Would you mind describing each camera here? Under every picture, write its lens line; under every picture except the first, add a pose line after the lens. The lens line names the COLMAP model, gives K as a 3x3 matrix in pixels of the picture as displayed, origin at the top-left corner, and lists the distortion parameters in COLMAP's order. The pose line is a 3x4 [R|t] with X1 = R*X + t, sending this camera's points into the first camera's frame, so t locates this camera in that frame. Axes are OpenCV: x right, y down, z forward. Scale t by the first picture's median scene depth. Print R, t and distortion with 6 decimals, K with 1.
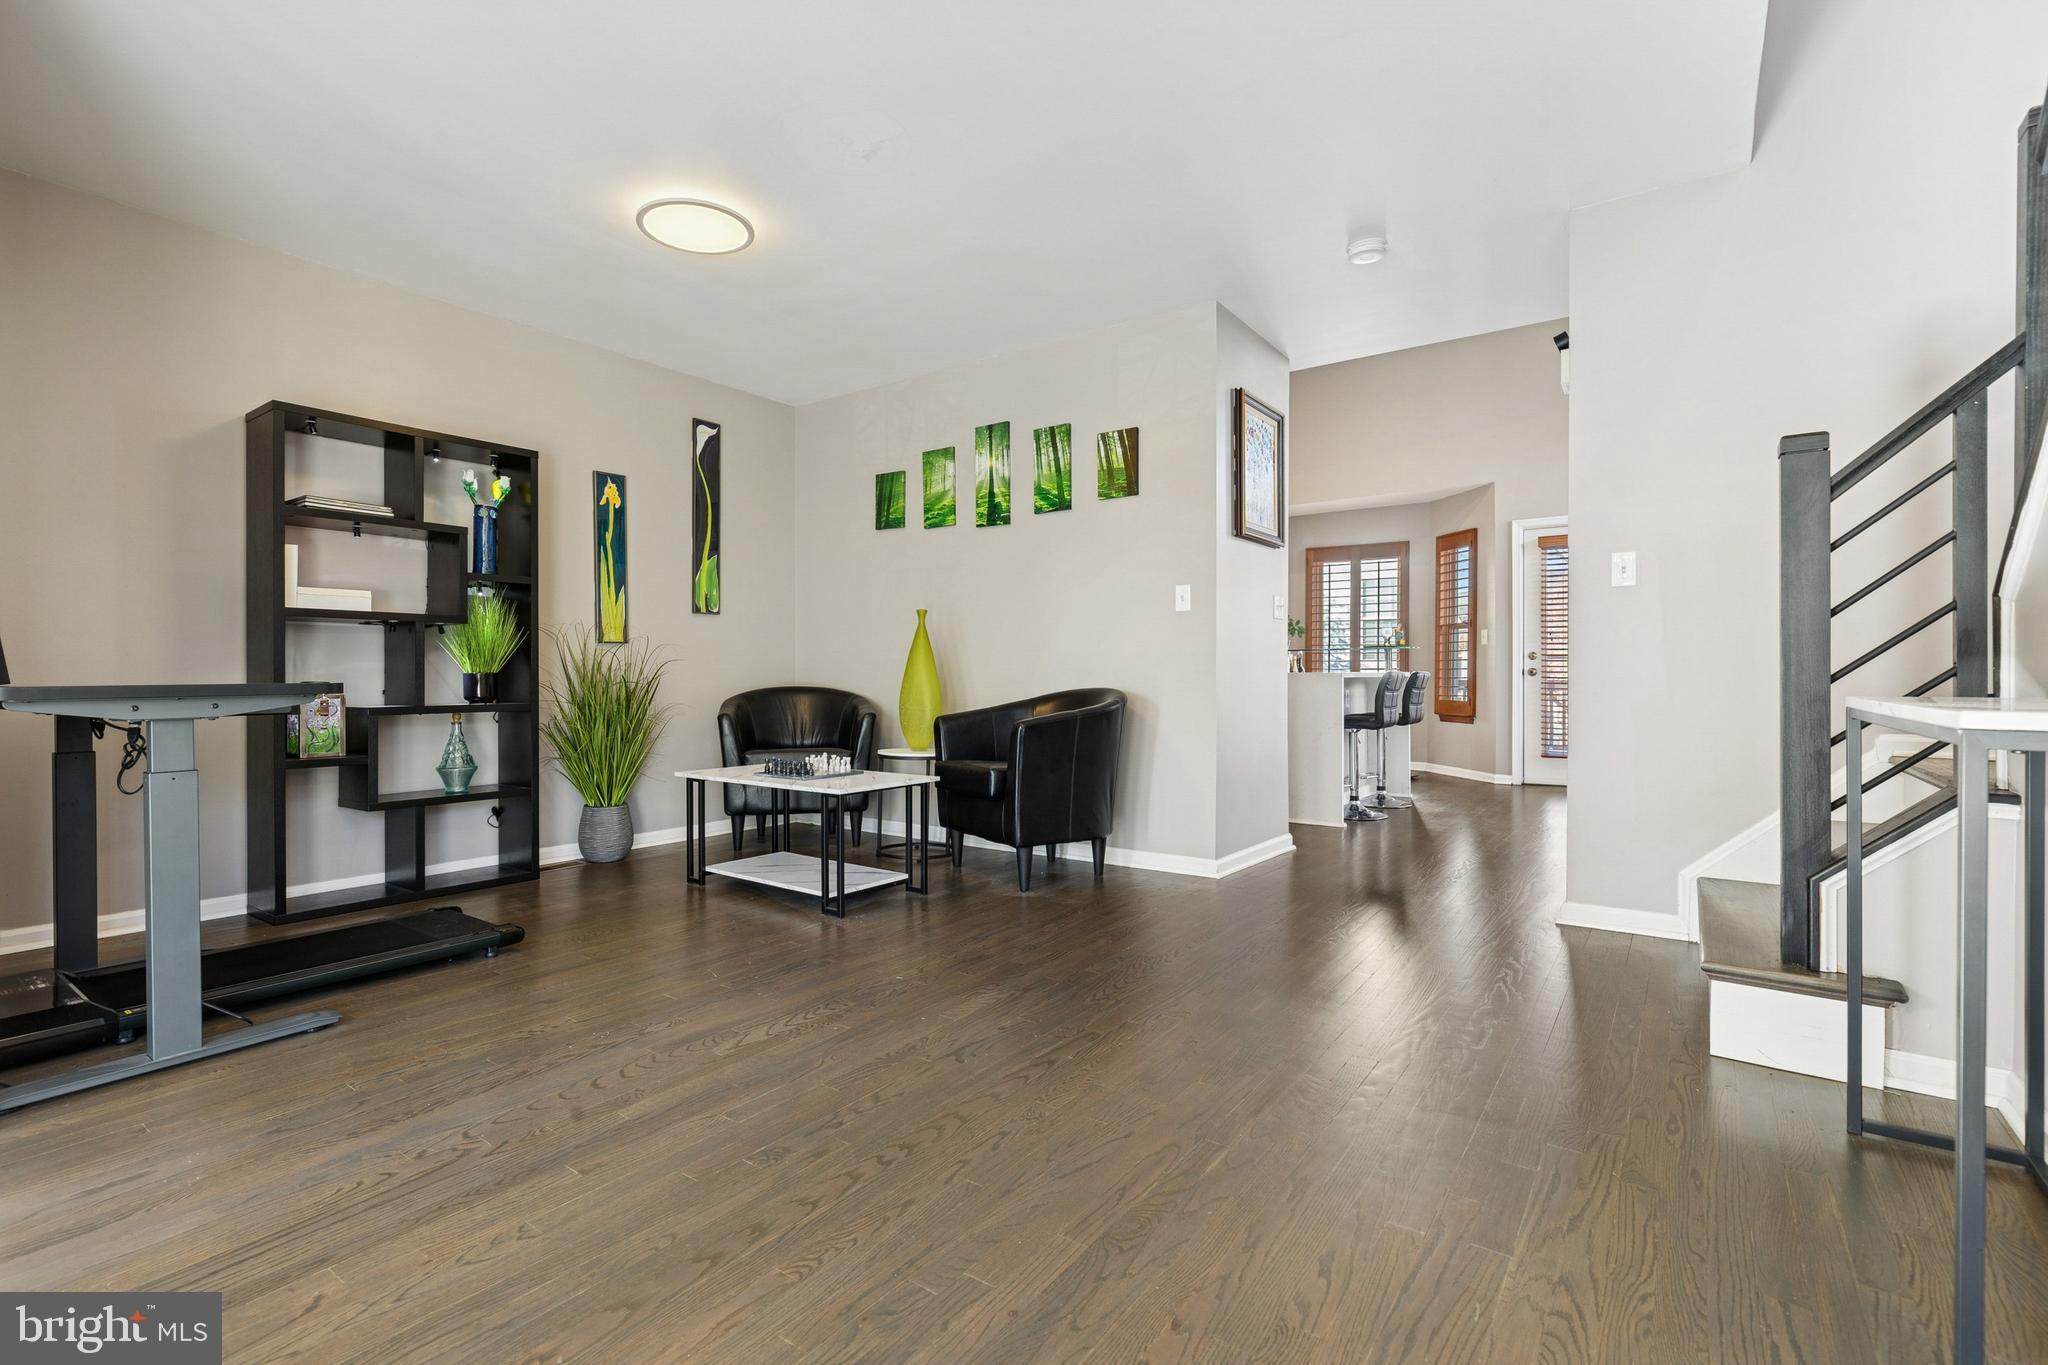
lens RADIAL K [[927.5, 0, 1020.3], [0, 927.5, 691.2], [0, 0, 1]] dist [0.009134, -0.000193]
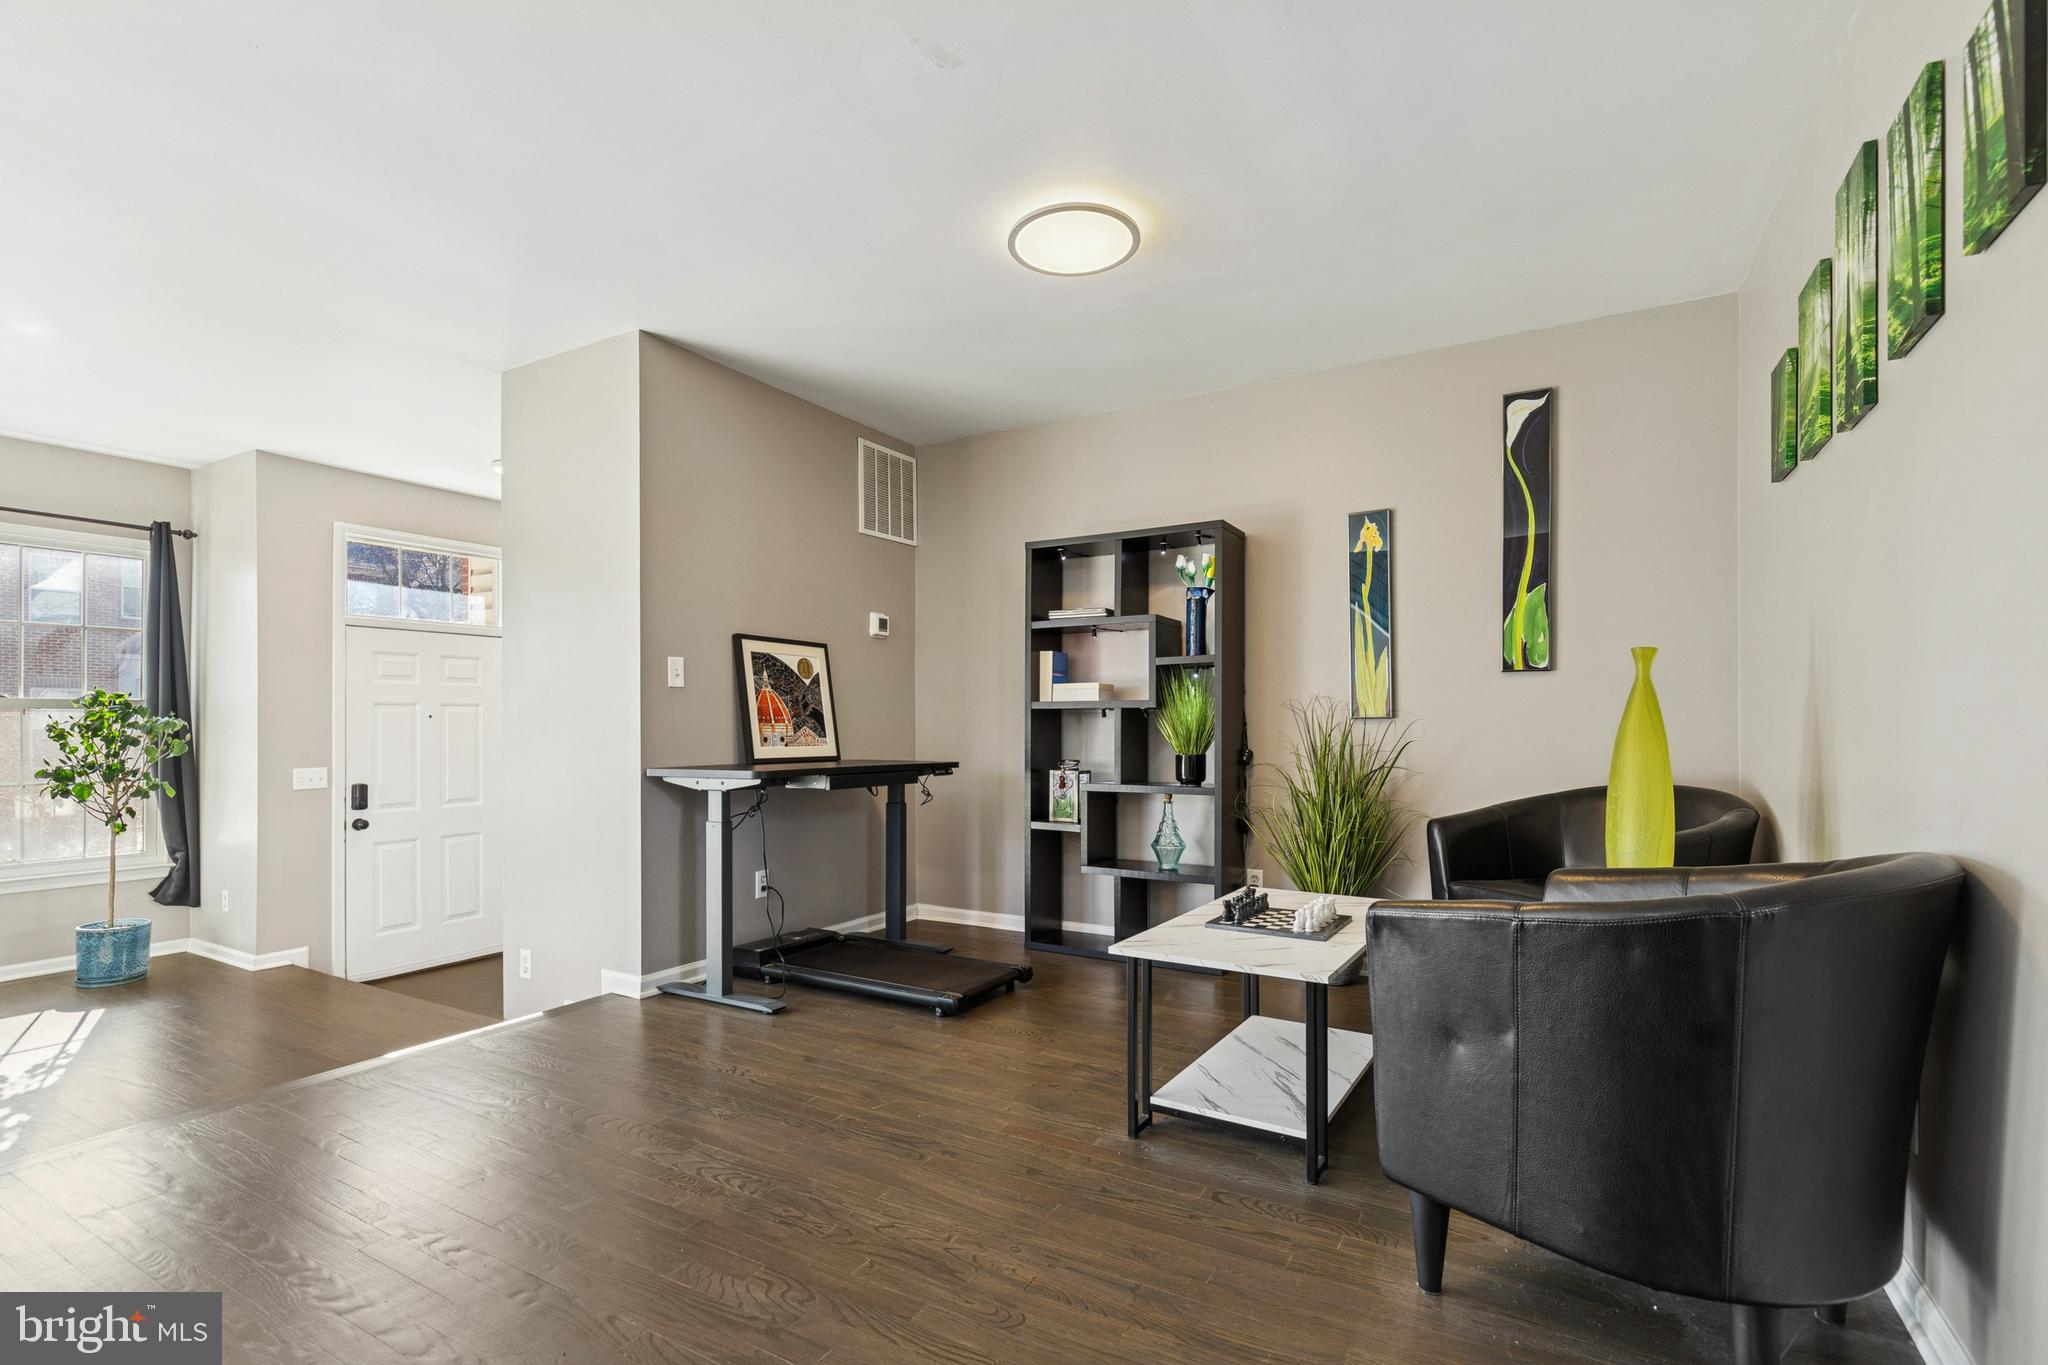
lens RADIAL K [[939.5, 0, 1028.5], [0, 939.5, 727.5], [0, 0, 1]] dist [0.003856, -0.000027]
pose [[0.095781, 0.004754, -0.995391, 0.384010], [-0.014714, 0.999886, 0.003360, -0.045324], [0.995294, 0.014324, 0.095840, 0.674394]]
